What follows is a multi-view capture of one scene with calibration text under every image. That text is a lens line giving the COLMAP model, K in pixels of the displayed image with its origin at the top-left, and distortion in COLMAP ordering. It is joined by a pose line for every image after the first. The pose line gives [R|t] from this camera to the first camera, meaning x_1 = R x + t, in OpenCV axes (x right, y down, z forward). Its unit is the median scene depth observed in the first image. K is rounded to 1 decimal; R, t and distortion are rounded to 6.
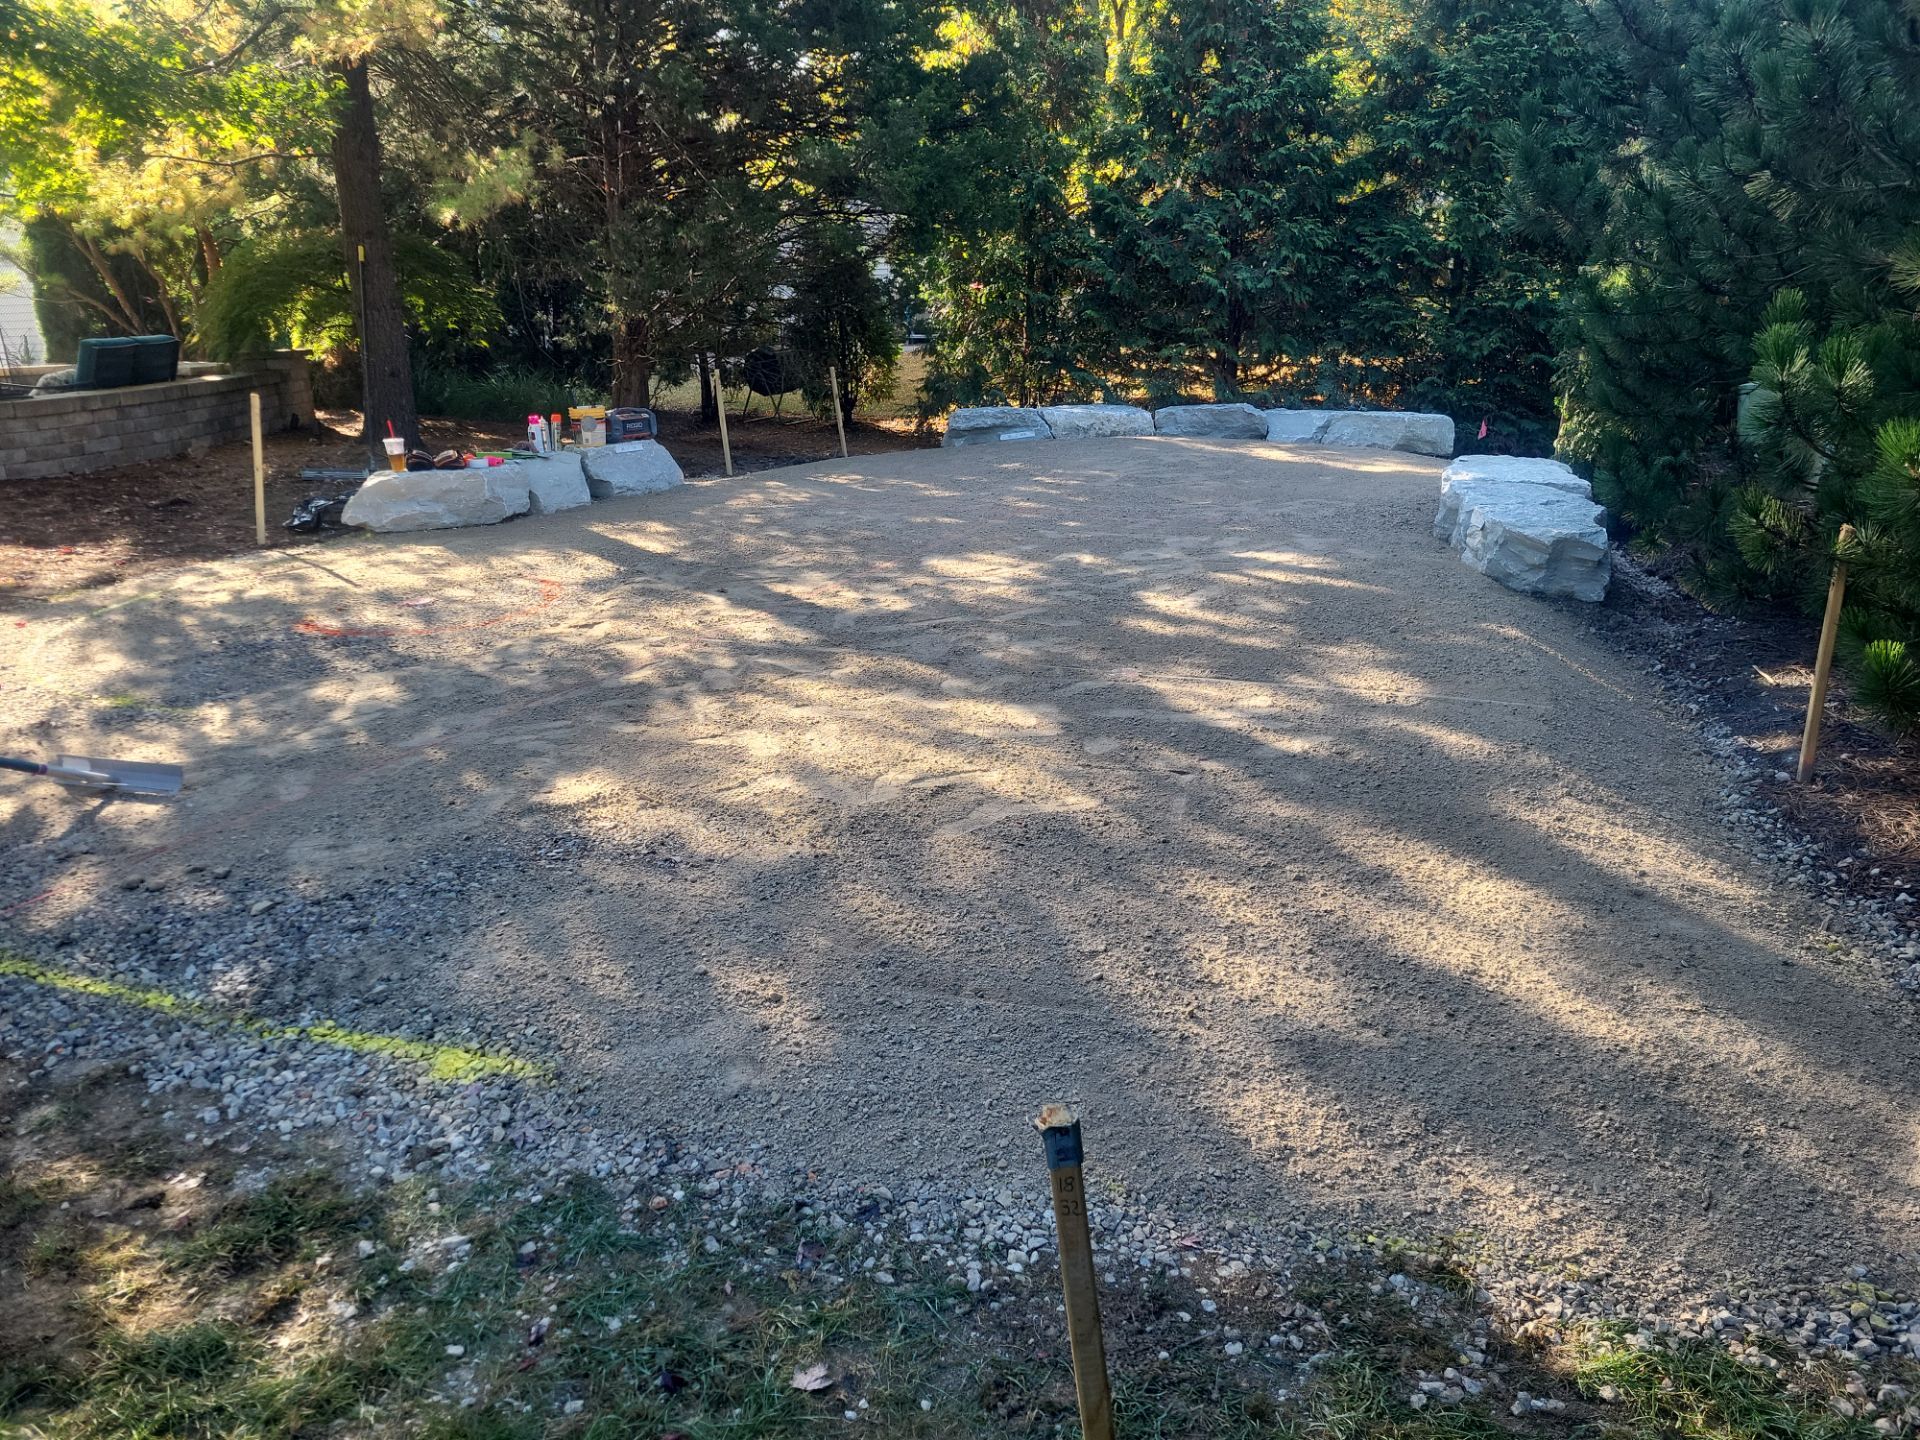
lens RADIAL K [[1437.7, 0, 964.7], [0, 1437.7, 708.7], [0, 0, 1]] dist [0.055095, -0.038326]
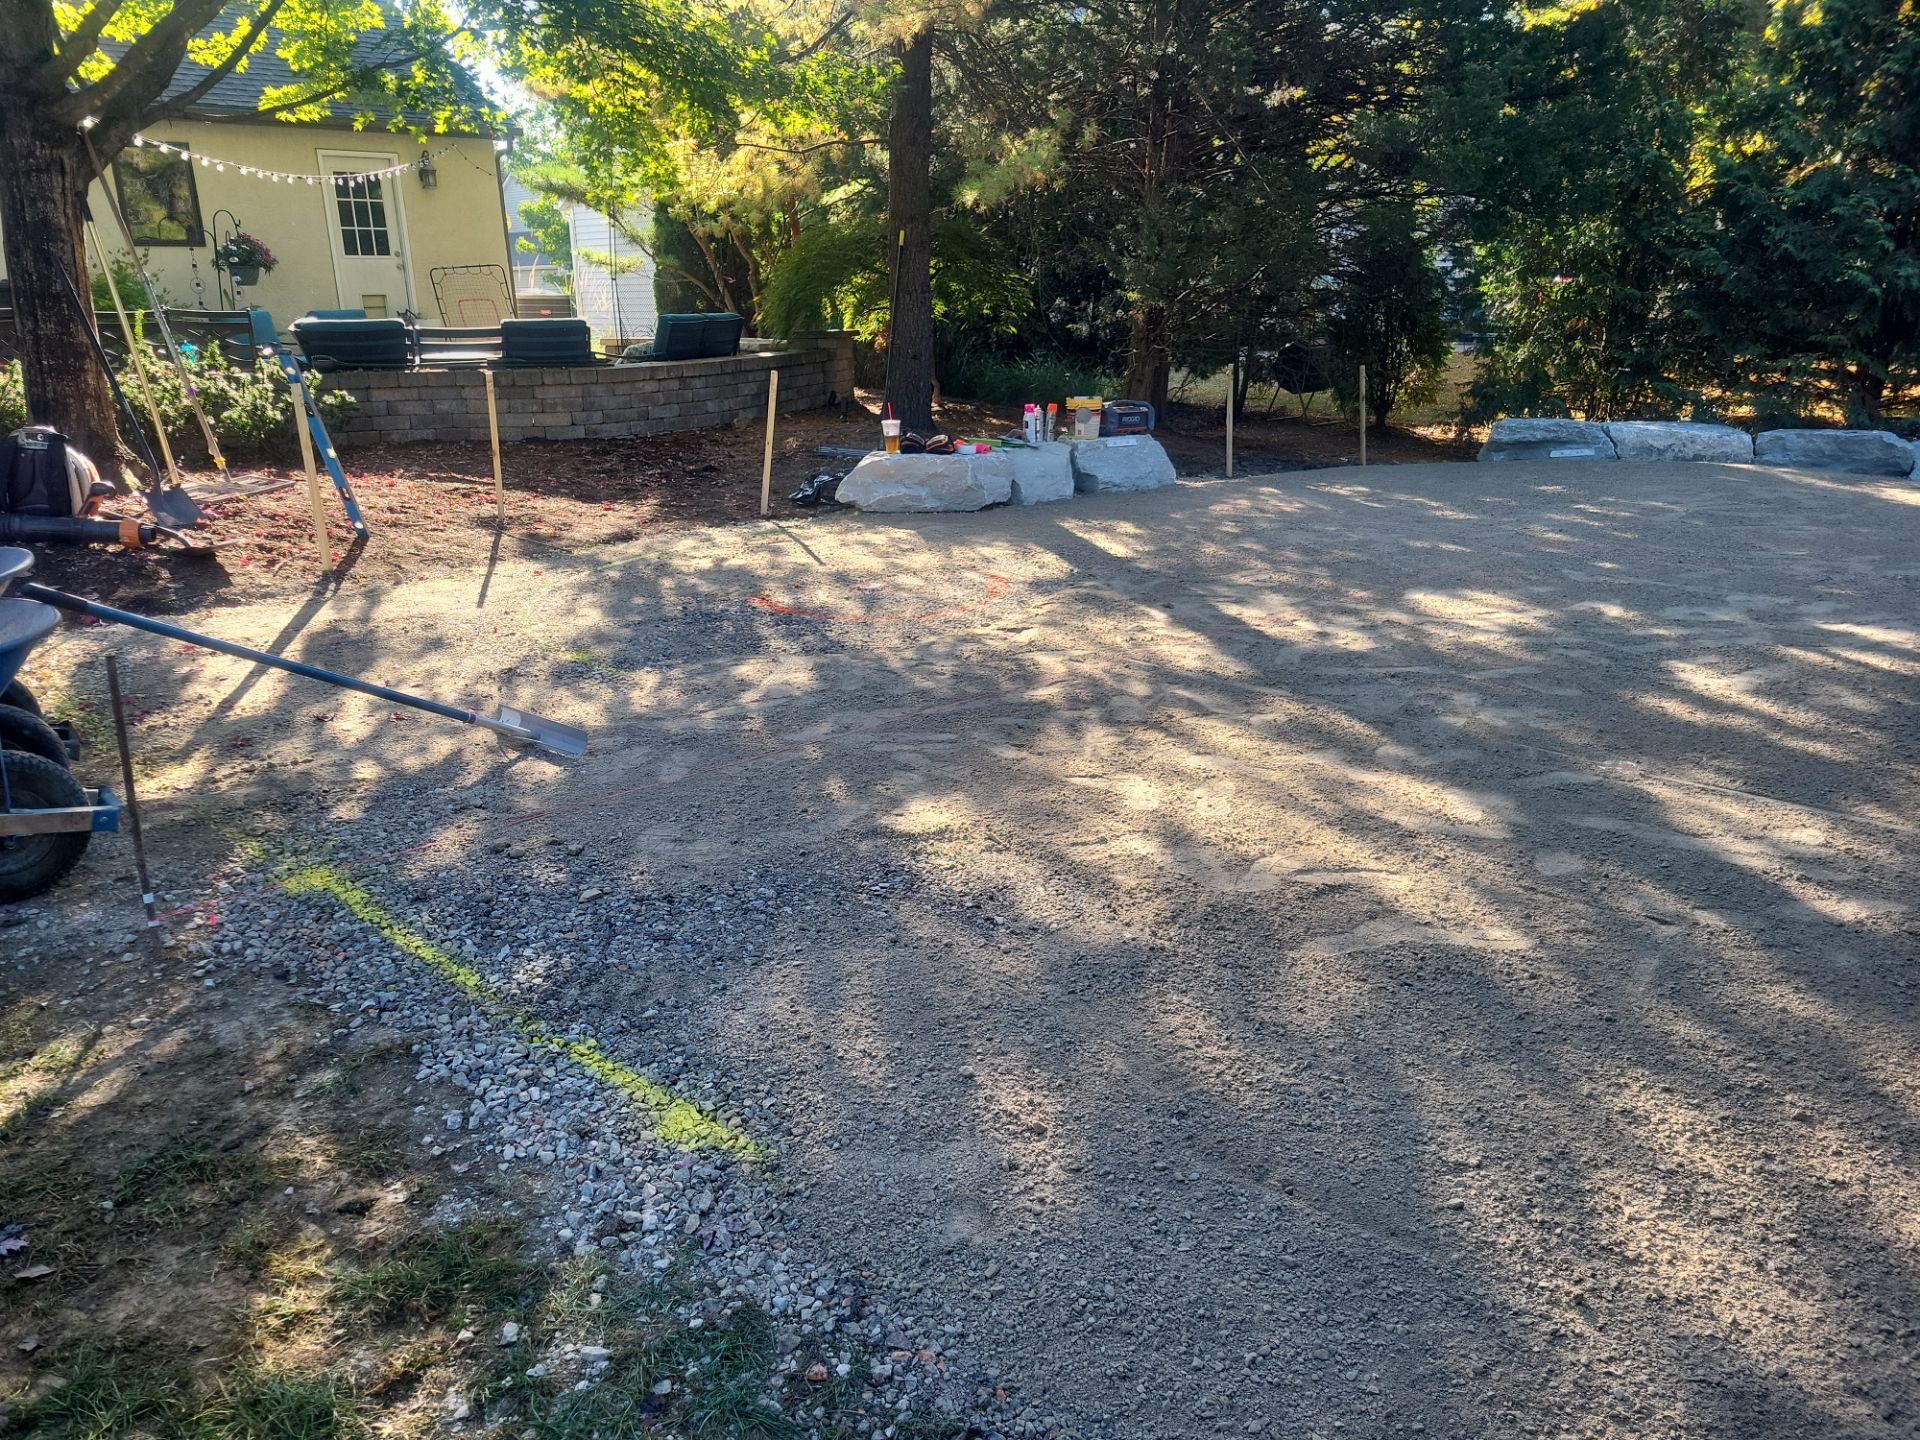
lens RADIAL K [[1437.7, 0, 943.6], [0, 1437.7, 735.3], [0, 0, 1]] dist [0.055095, -0.038326]
pose [[0.925215, 0.135521, -0.354417, 0.049760], [-0.127658, 0.990770, 0.045593, -0.032941], [0.357325, 0.003061, 0.933975, 0.127779]]
